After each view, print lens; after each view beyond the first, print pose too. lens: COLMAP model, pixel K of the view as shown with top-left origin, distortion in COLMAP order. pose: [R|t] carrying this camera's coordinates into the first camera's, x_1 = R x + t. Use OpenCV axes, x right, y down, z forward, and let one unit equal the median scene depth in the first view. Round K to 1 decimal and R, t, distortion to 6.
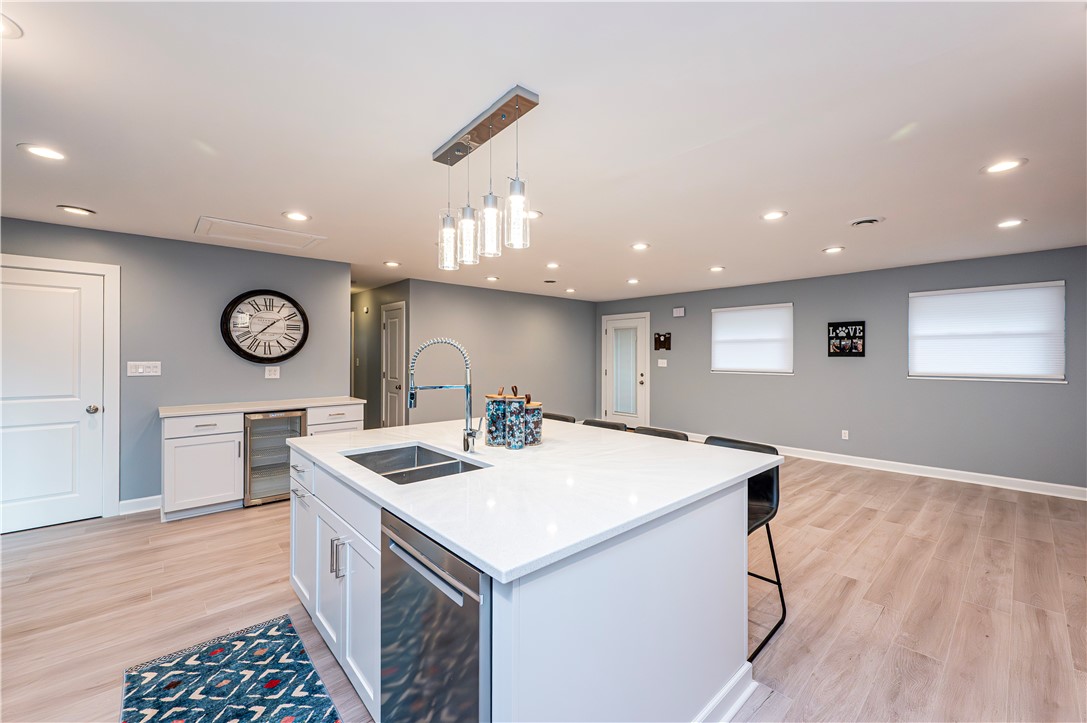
lens RADIAL K [[436.3, 0, 549.5], [0, 436.3, 358.6], [0, 0, 1]] dist [0.000474, 0.000127]
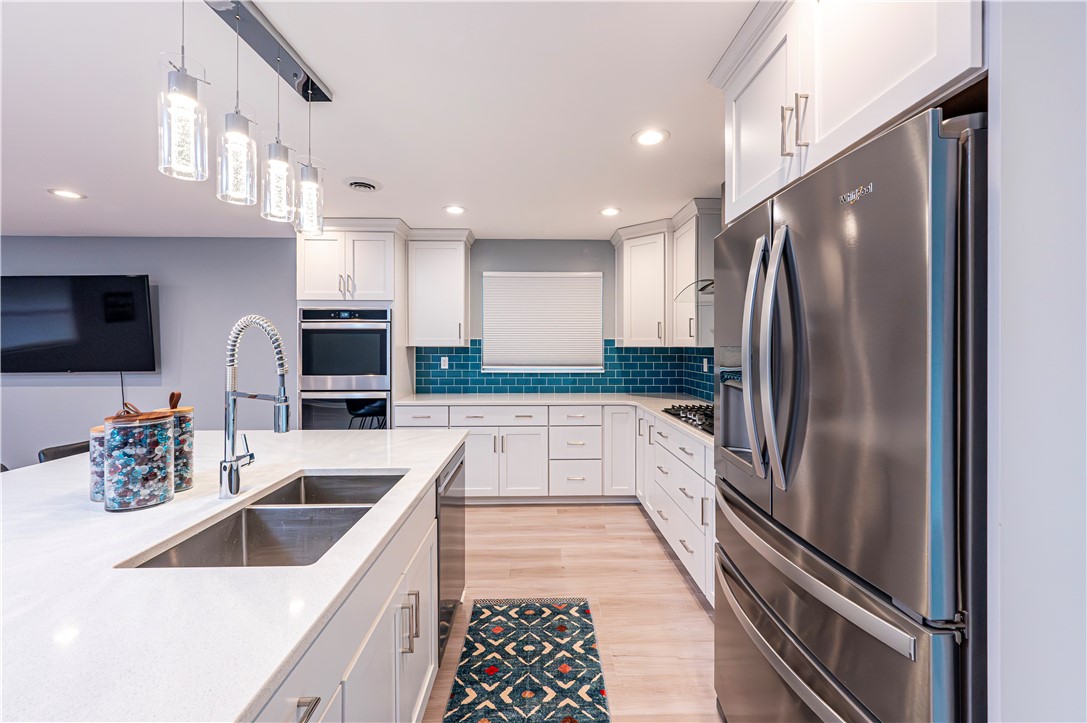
lens RADIAL K [[436.1, 0, 545.5], [0, 436.1, 346.9], [0, 0, 1]] dist [0.000304, -0.000113]
pose [[-0.749502, -0.001212, 0.662001, -0.385859], [0.003427, 0.999978, 0.005711, -0.000788], [-0.661993, 0.006549, -0.749481, 0.462780]]
